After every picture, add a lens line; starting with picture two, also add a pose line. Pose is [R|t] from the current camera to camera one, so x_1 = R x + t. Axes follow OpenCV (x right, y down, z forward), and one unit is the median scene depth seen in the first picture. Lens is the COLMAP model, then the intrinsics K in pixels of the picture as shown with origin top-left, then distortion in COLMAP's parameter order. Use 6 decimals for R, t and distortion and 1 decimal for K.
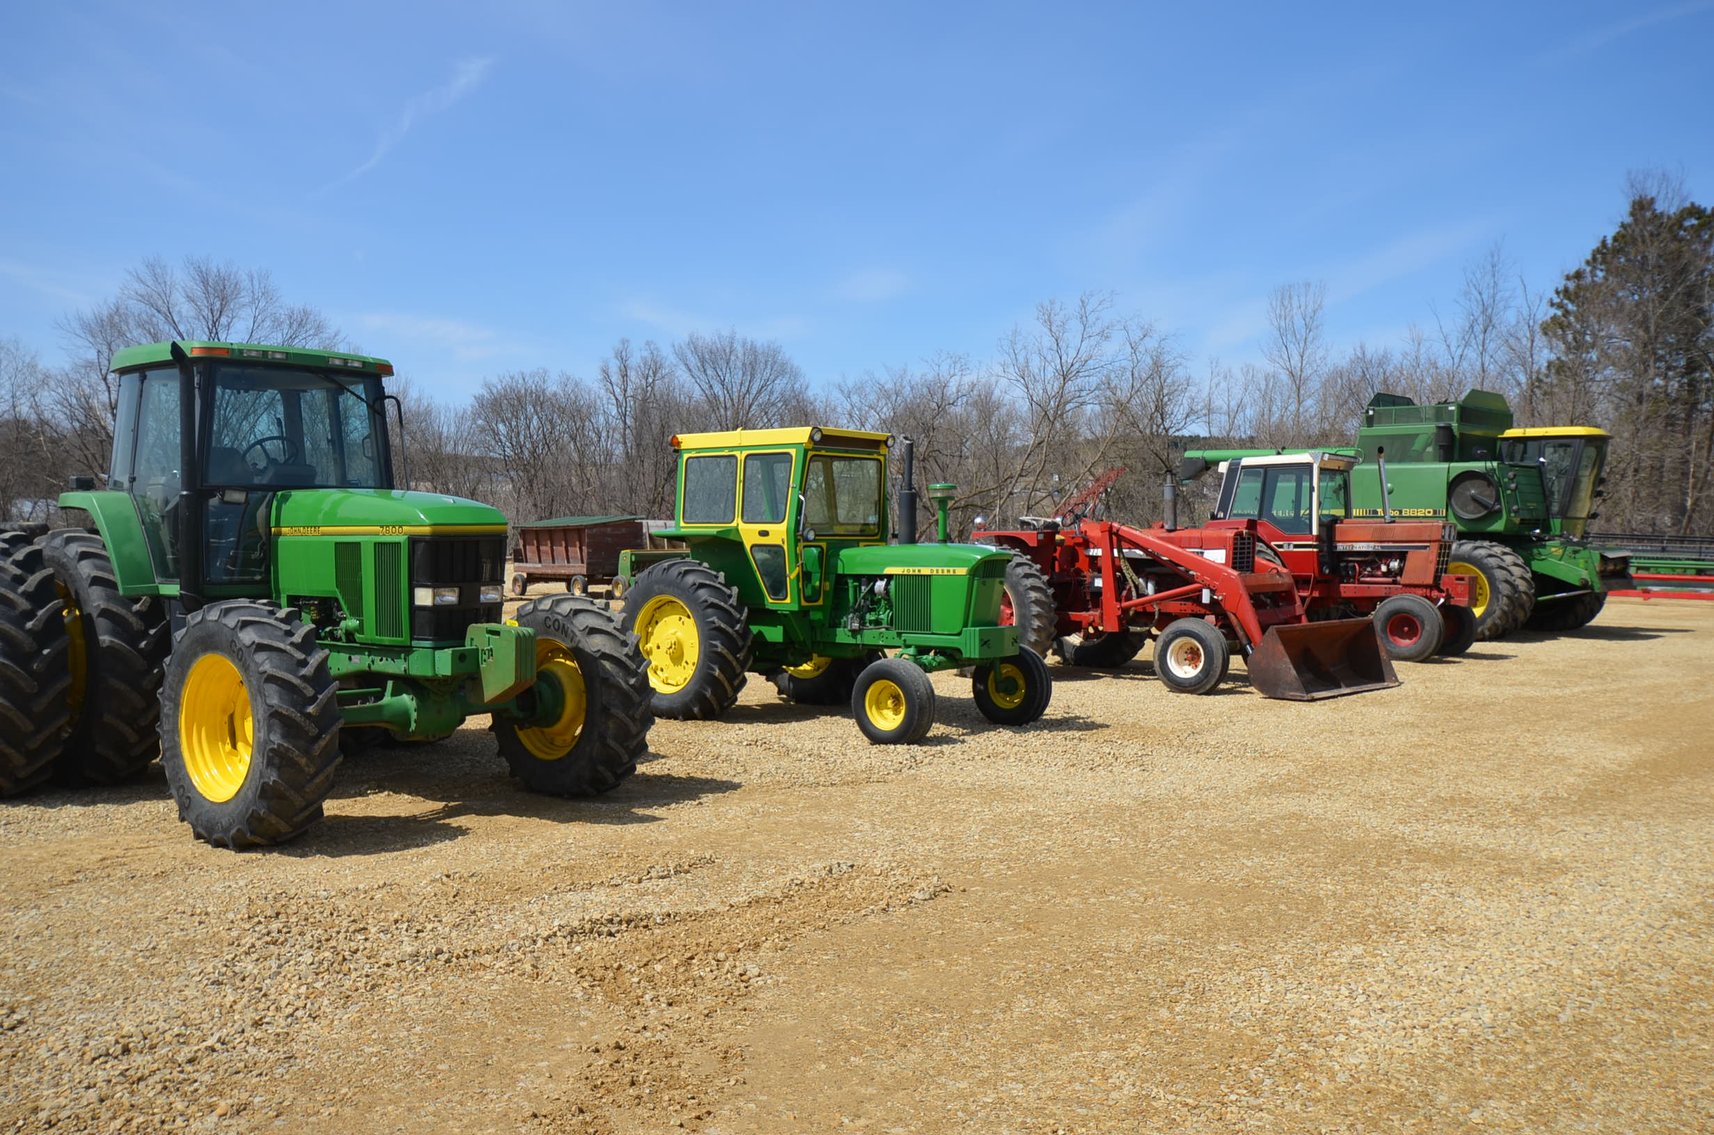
lens RADIAL K [[1417.5, 0, 857.9], [0, 1417.5, 571.3], [0, 0, 1]] dist [0.005314, 0.003199]
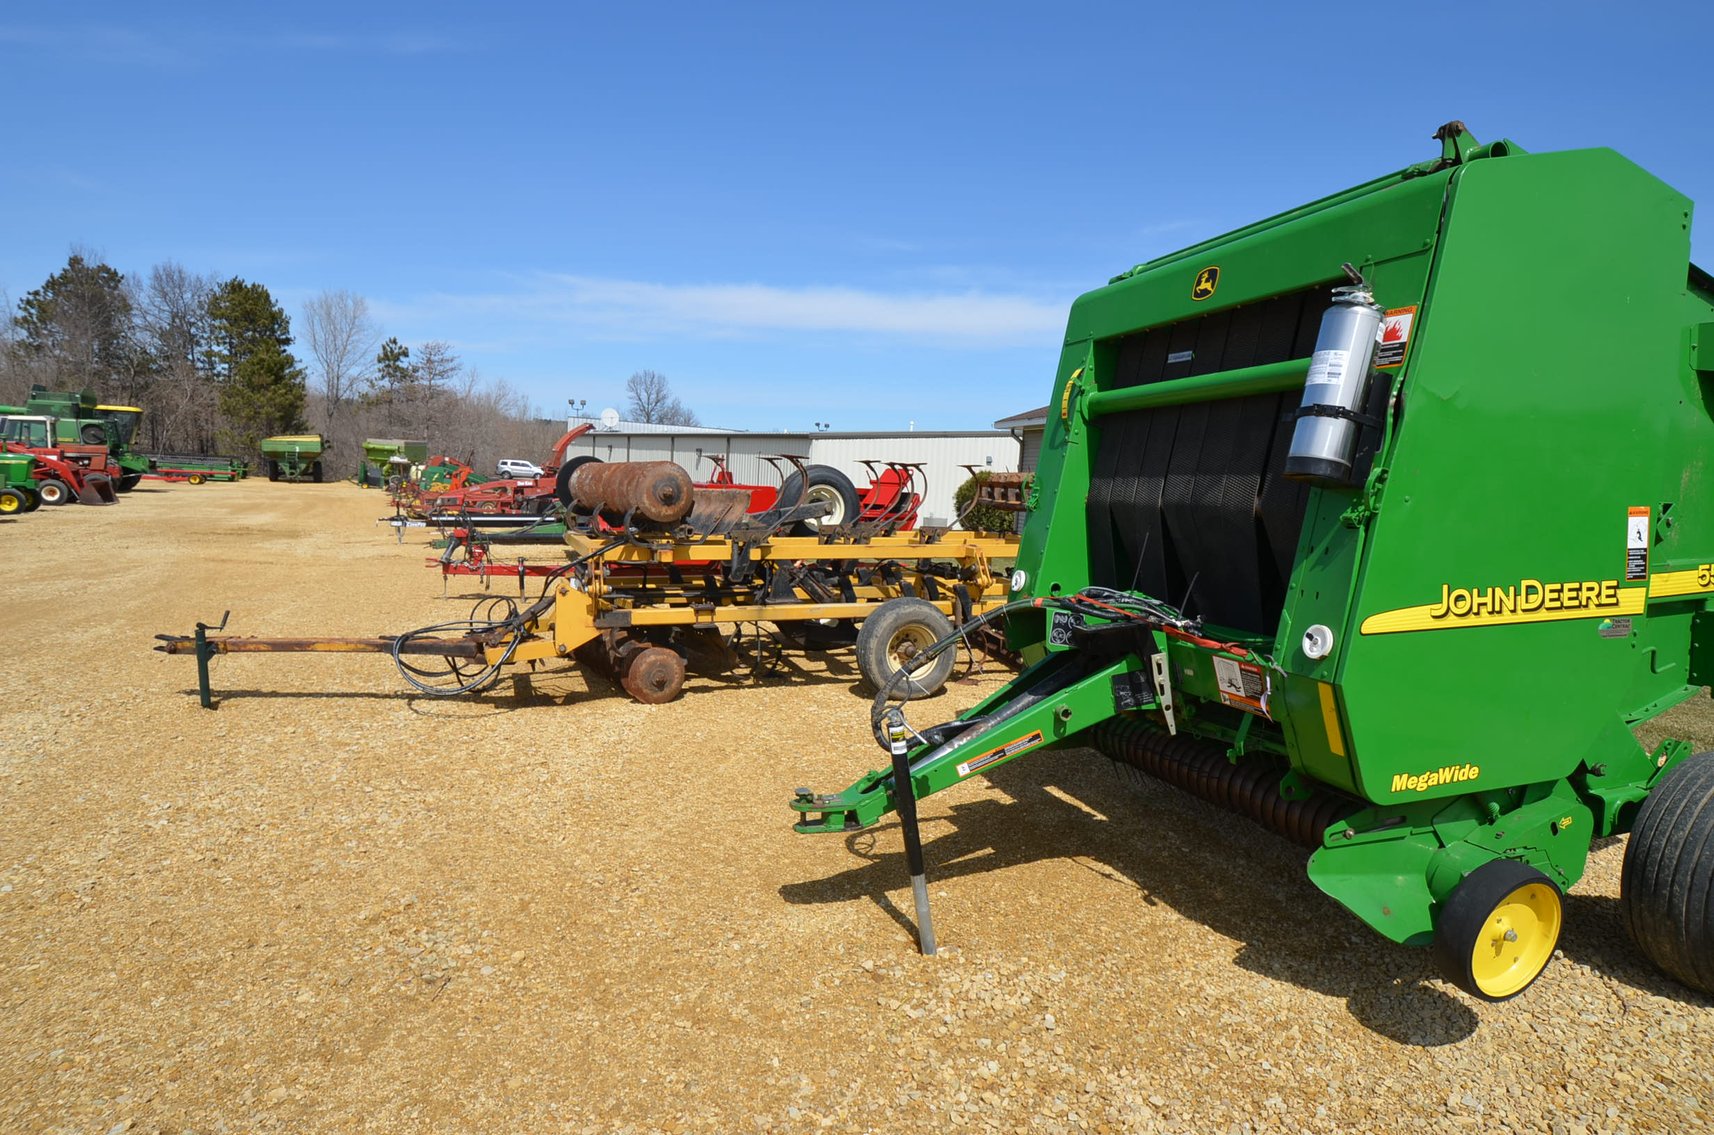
lens RADIAL K [[999.1, 0, 860.6], [0, 999.1, 572.9], [0, 0, 1]] dist [0.006125, 0.001084]
pose [[0.334661, -0.085430, 0.938458, -0.671332], [-0.008431, 0.995571, 0.093636, 0.010442], [-0.942301, -0.039249, 0.332458, -0.724347]]
